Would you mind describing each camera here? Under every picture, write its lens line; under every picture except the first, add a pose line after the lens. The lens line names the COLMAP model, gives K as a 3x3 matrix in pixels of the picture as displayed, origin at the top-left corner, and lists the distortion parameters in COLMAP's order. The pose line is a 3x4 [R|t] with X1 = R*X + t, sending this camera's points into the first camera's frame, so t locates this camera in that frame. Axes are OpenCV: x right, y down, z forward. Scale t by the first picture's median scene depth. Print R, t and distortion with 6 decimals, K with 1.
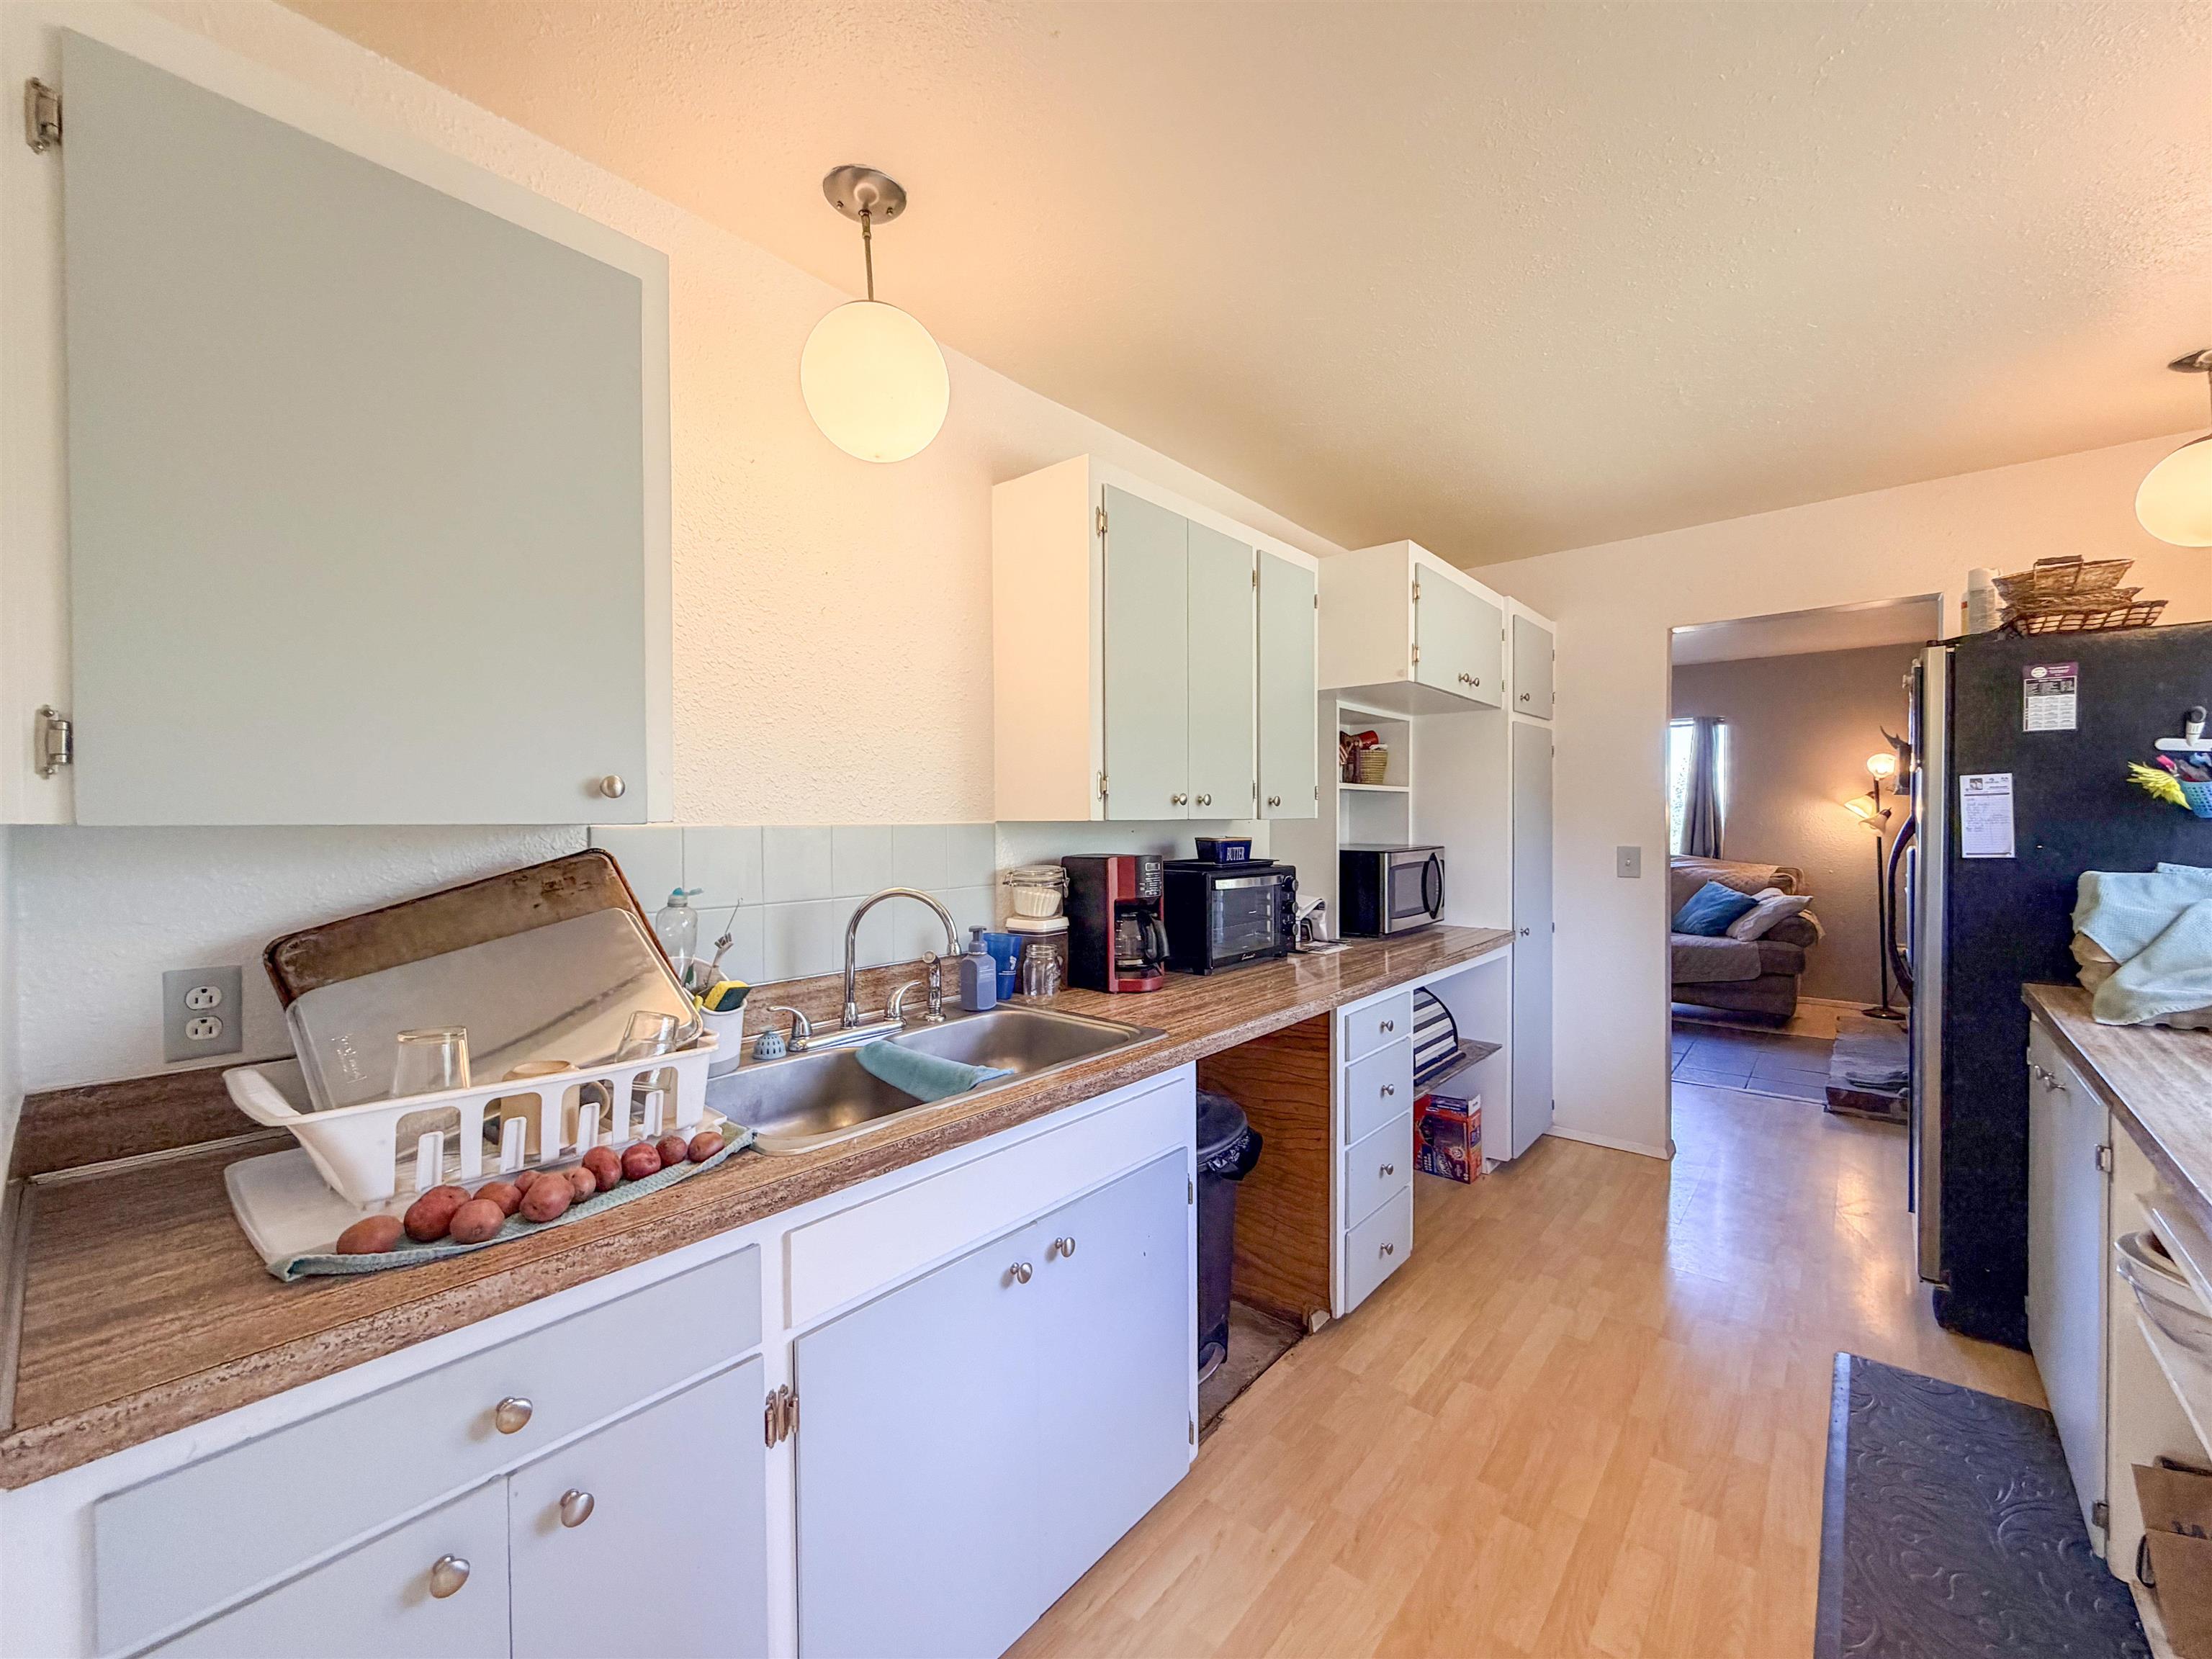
lens RADIAL K [[890.7, 0, 1105.2], [0, 890.7, 834.0], [0, 0, 1]] dist [0.001484, -0.000812]
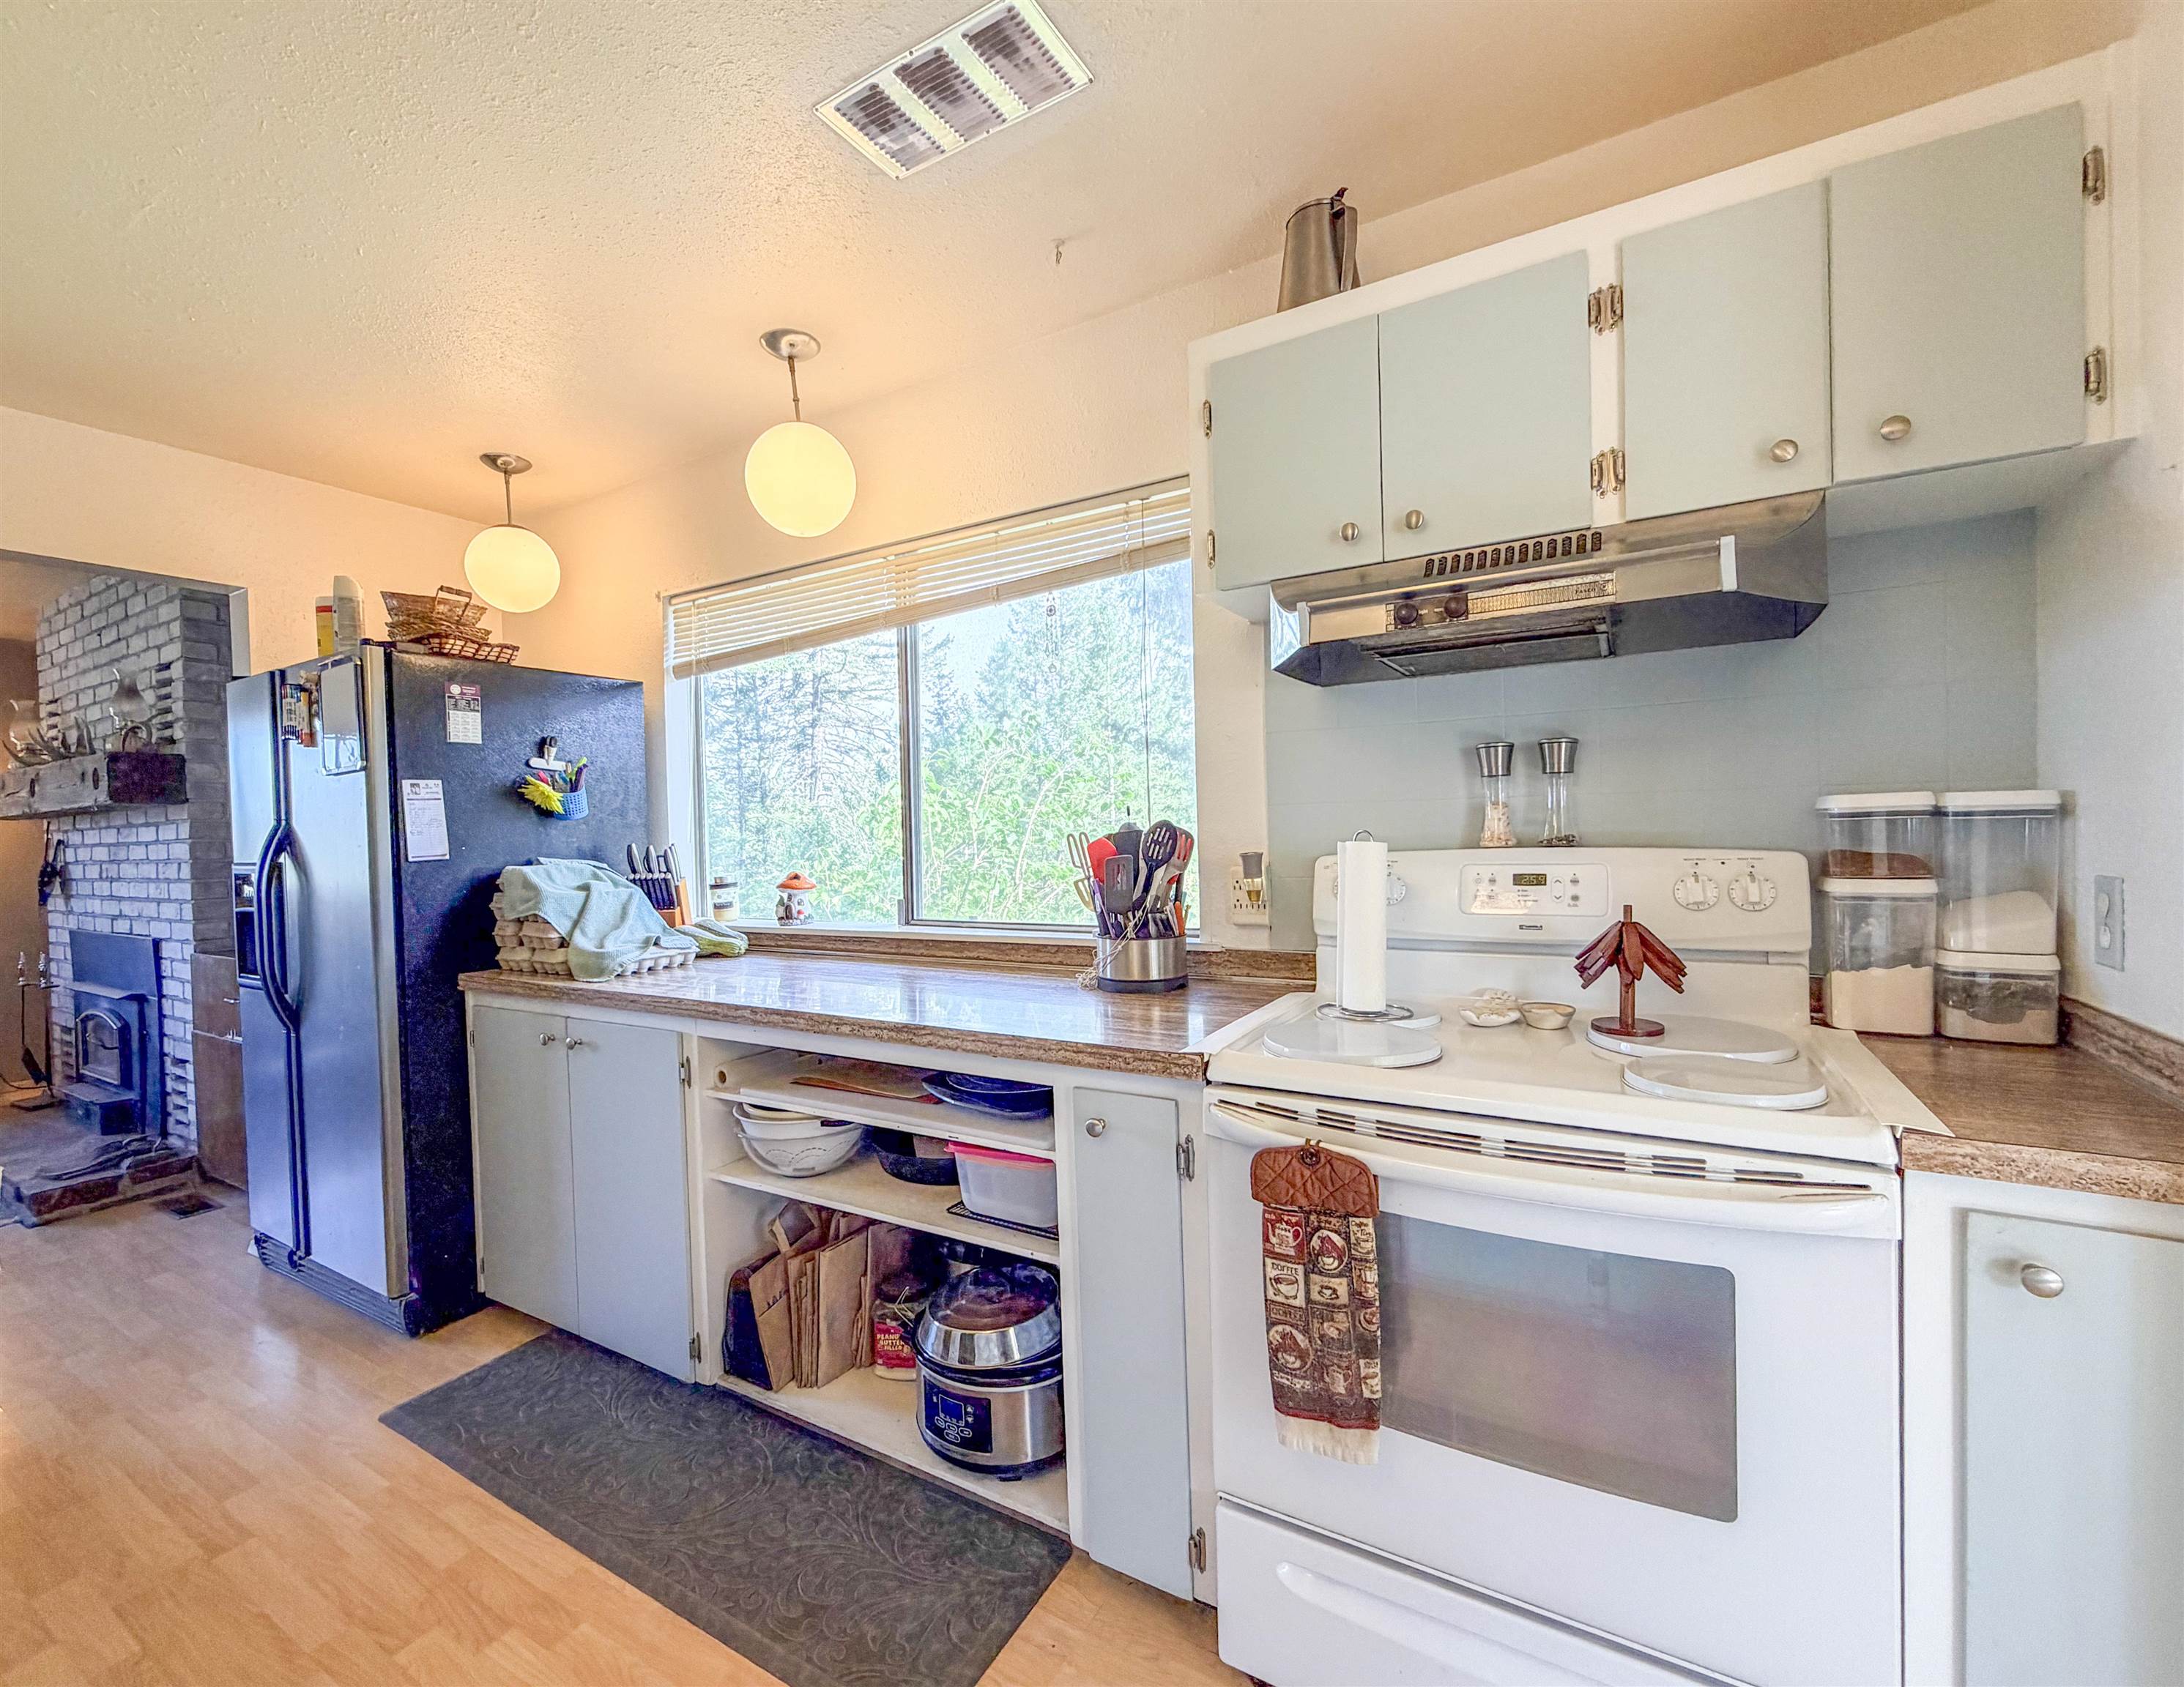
lens RADIAL K [[926.9, 0, 1090.8], [0, 926.9, 834.1], [0, 0, 1]] dist [0.002423, 0.000084]
pose [[-0.181726, -0.005624, 0.983333, -0.221013], [0.045377, 0.998870, 0.014099, 0.016408], [-0.982302, 0.047183, -0.181265, 0.446423]]
